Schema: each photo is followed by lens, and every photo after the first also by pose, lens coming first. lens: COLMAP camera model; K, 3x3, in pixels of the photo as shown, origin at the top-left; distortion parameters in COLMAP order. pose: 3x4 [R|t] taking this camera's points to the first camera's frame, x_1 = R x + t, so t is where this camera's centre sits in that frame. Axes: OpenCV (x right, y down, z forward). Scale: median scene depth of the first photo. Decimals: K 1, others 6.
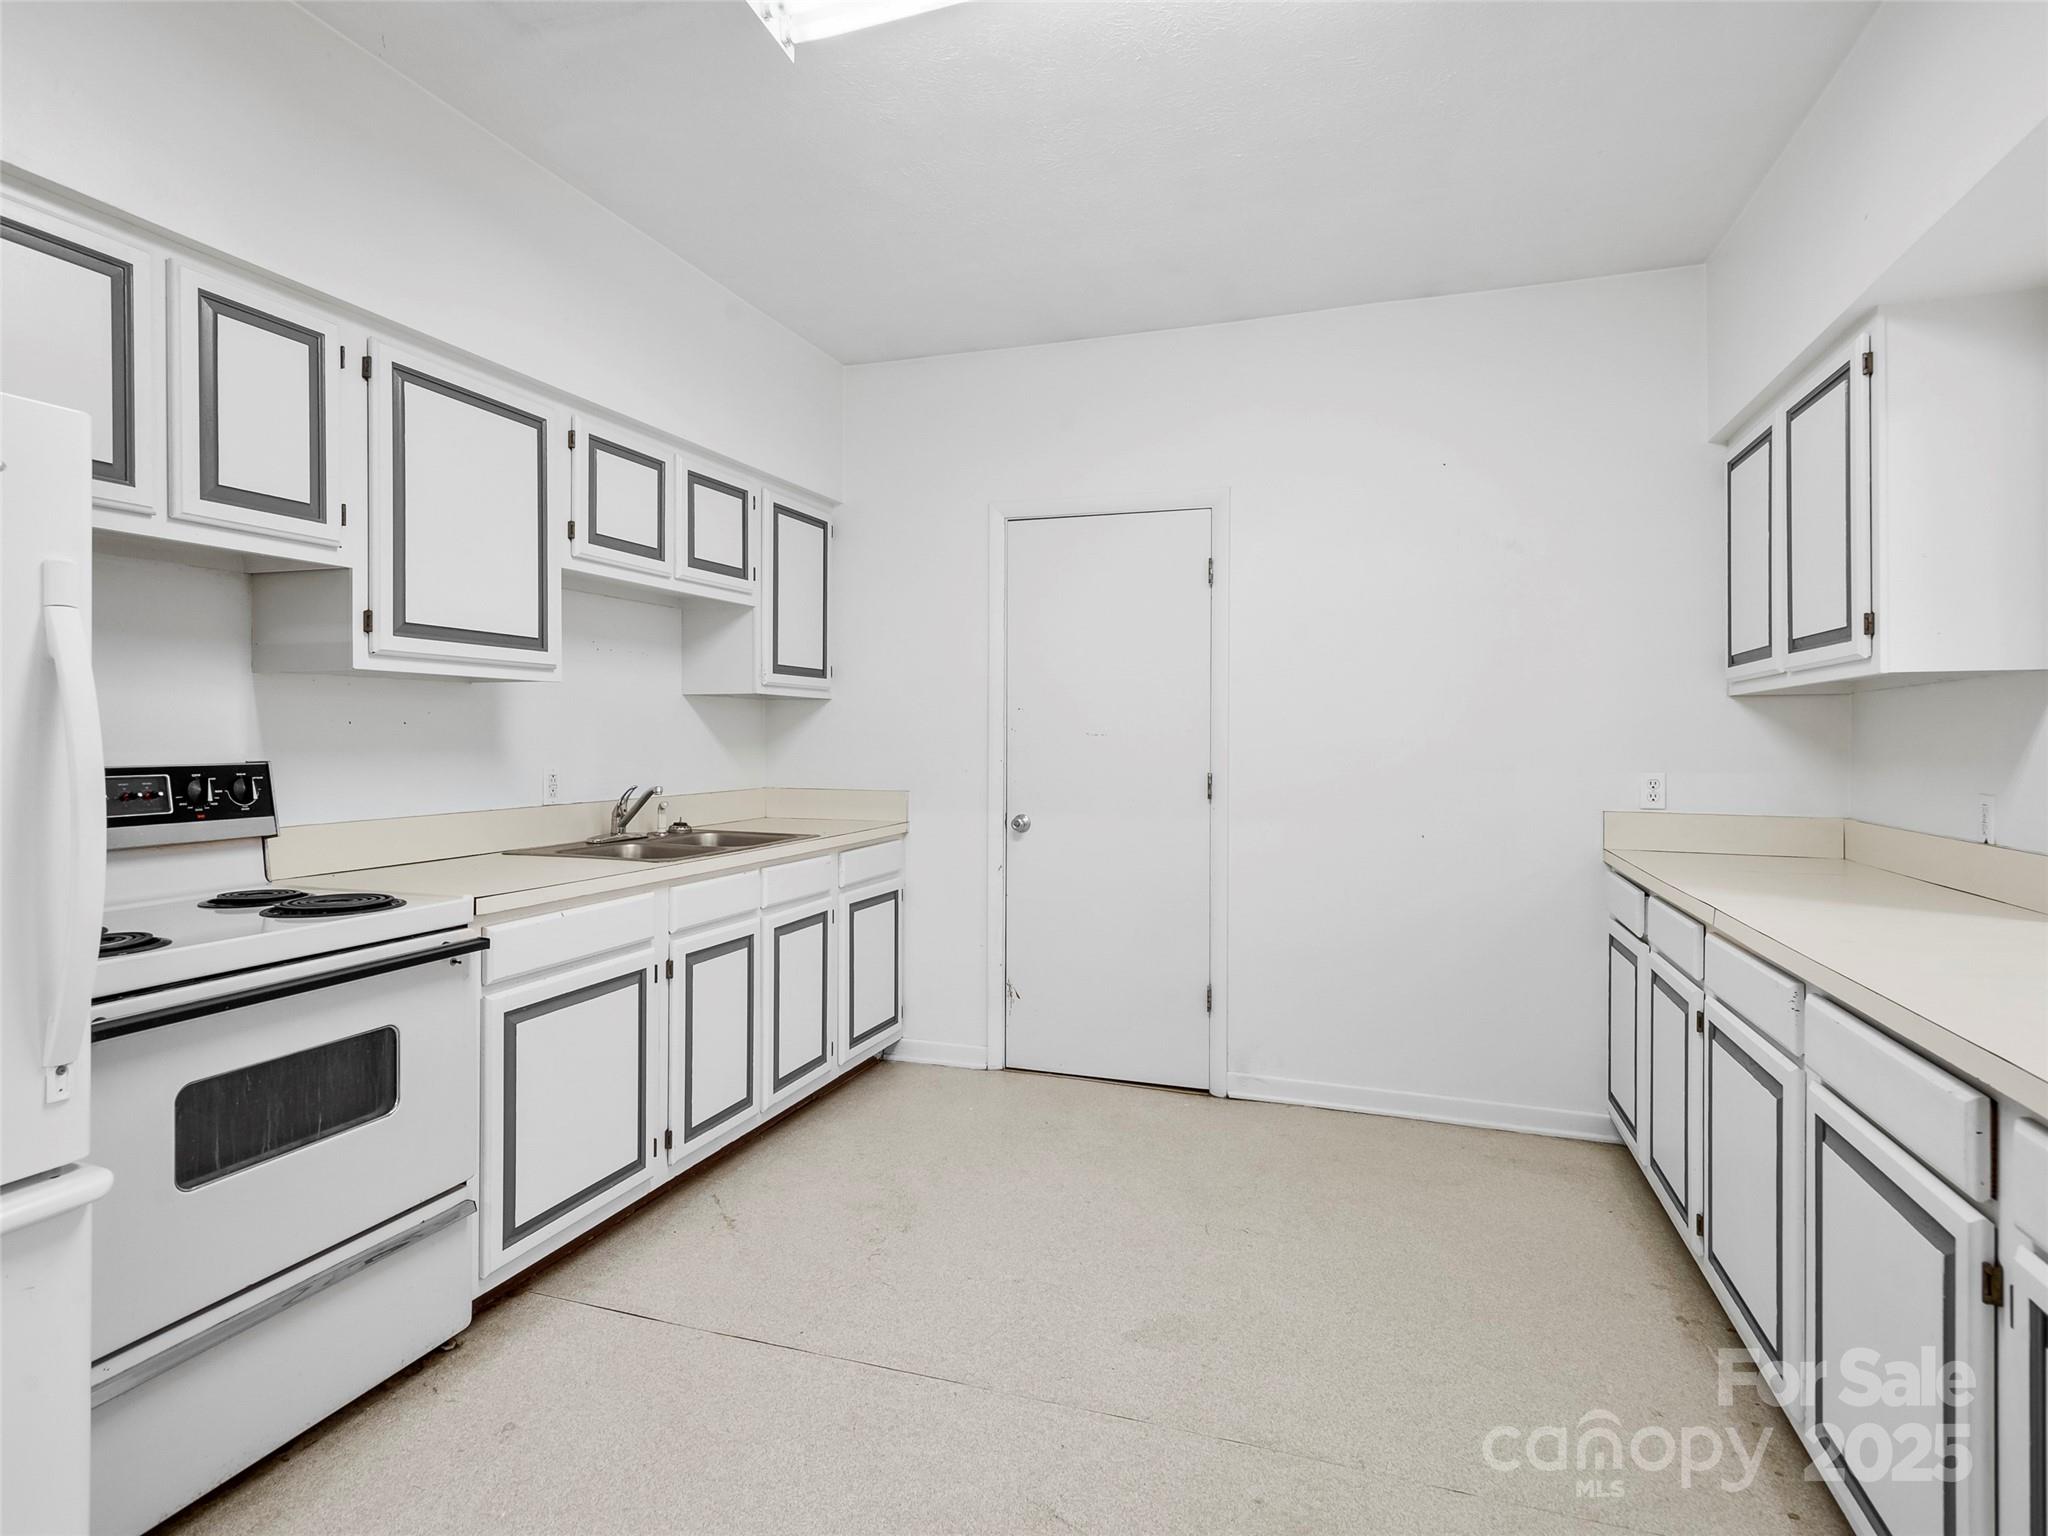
lens RADIAL K [[1084.1, 0, 1015.5], [0, 1084.1, 758.2], [0, 0, 1]] dist [0.001722, 0.000787]
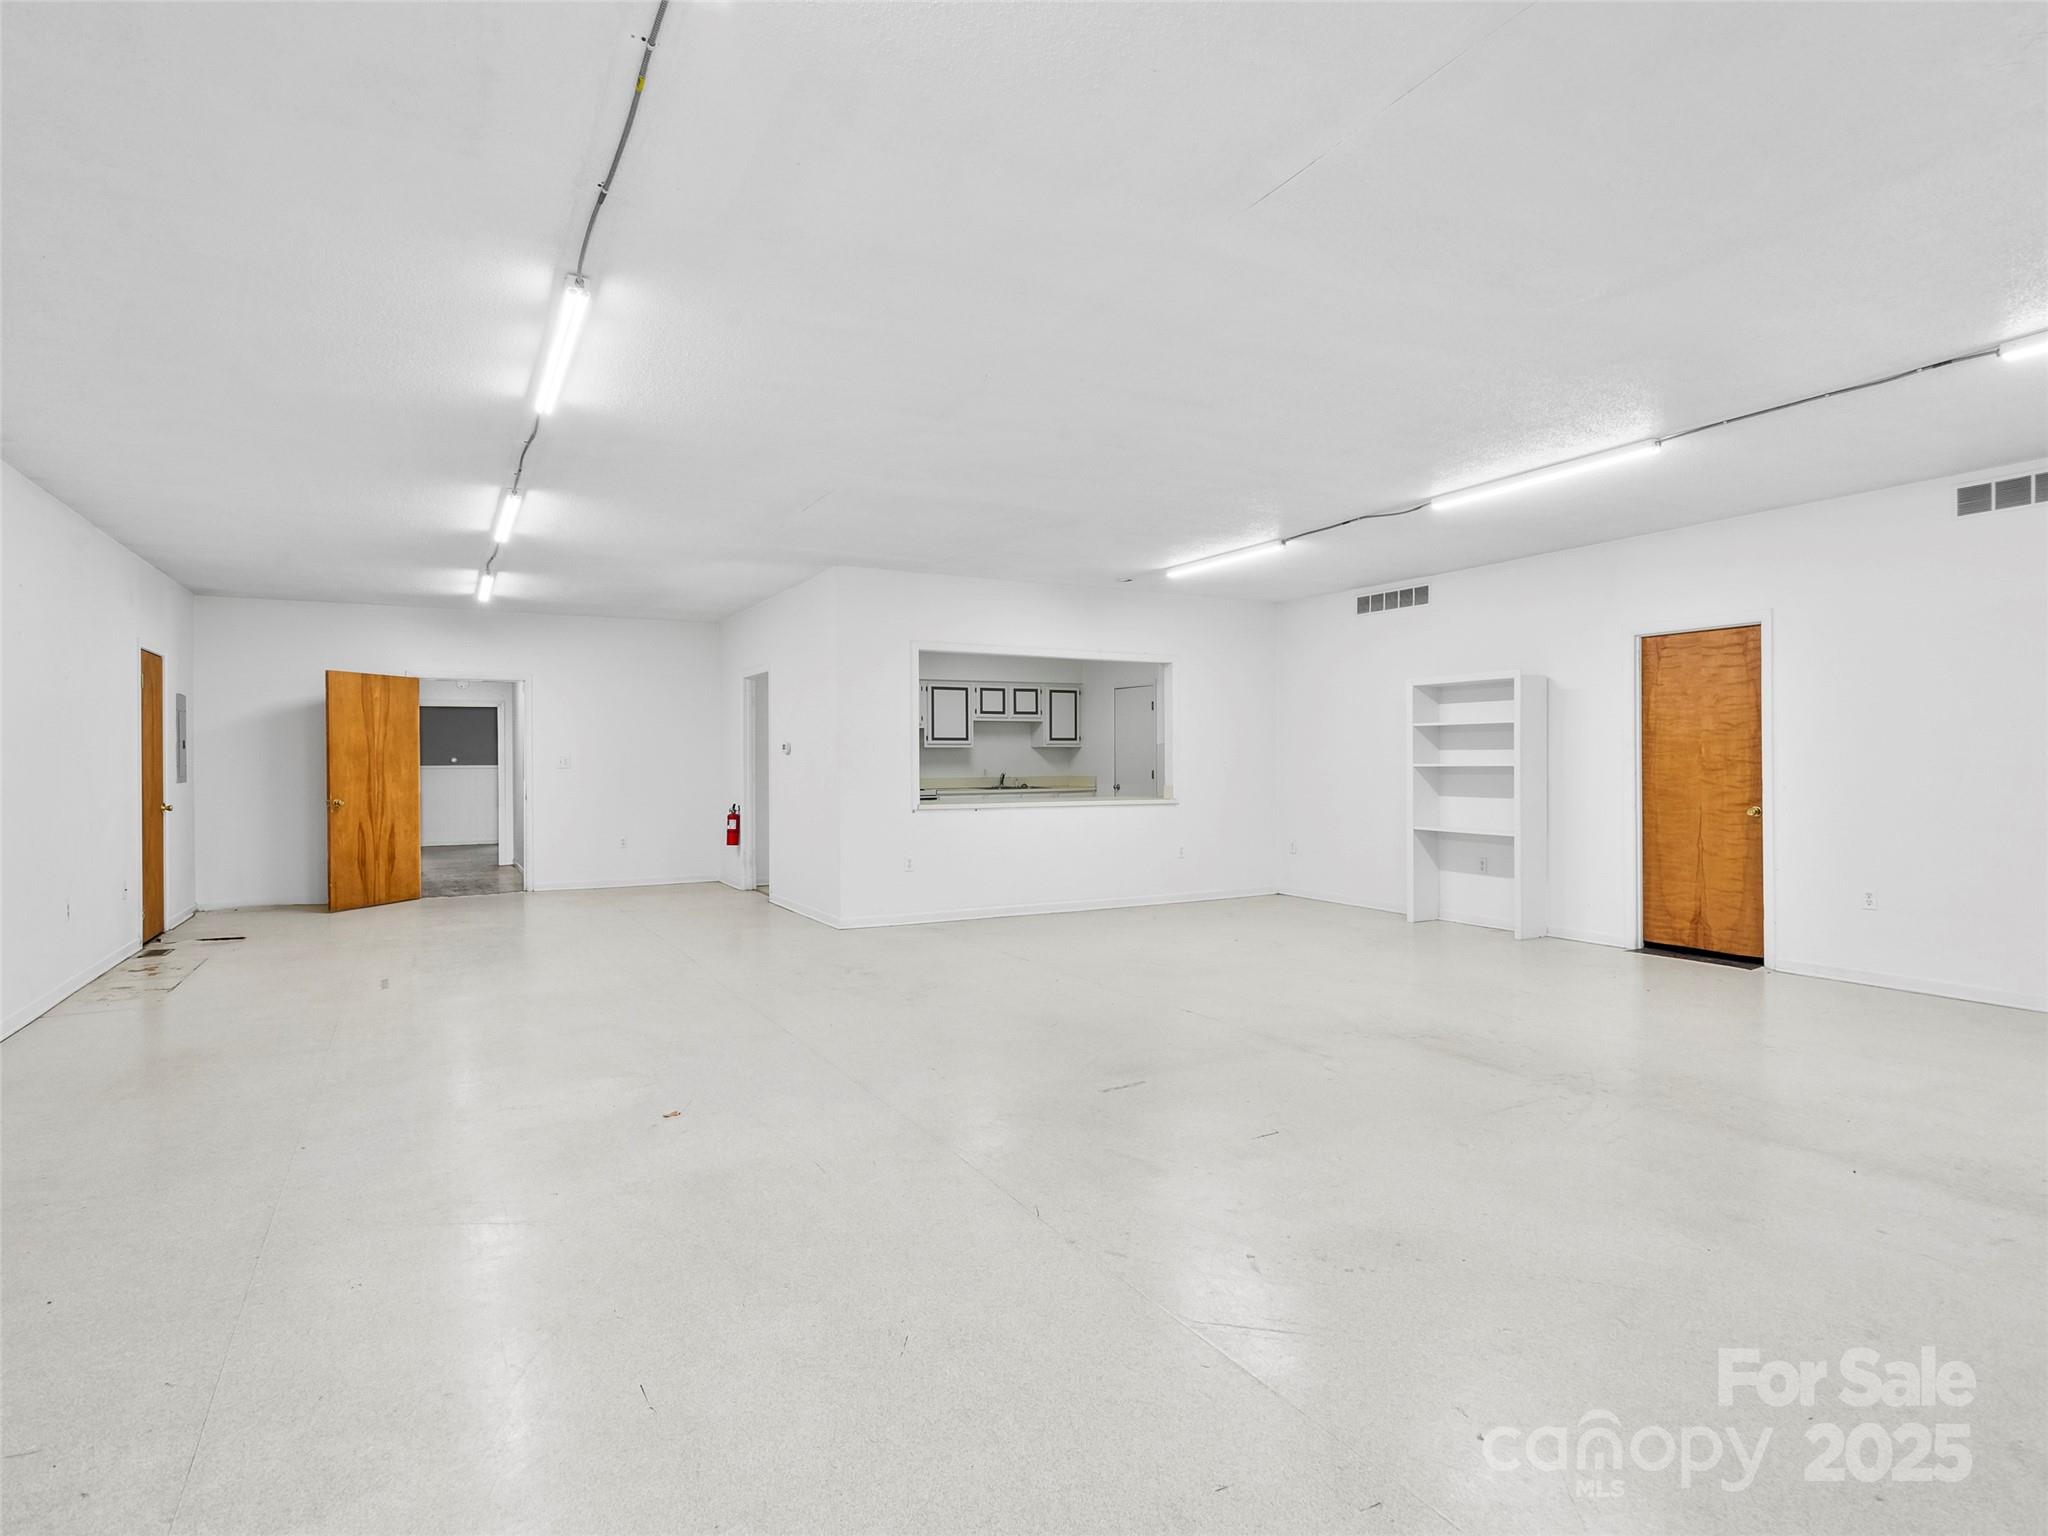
lens RADIAL K [[1084.1, 0, 1015.5], [0, 1084.1, 758.2], [0, 0, 1]] dist [0.001722, 0.000787]
pose [[0.736257, -0.004517, -0.676687, 2.150067], [-0.008827, 0.999829, -0.016279, 0.035397], [0.676644, 0.017959, 0.736091, -1.685661]]
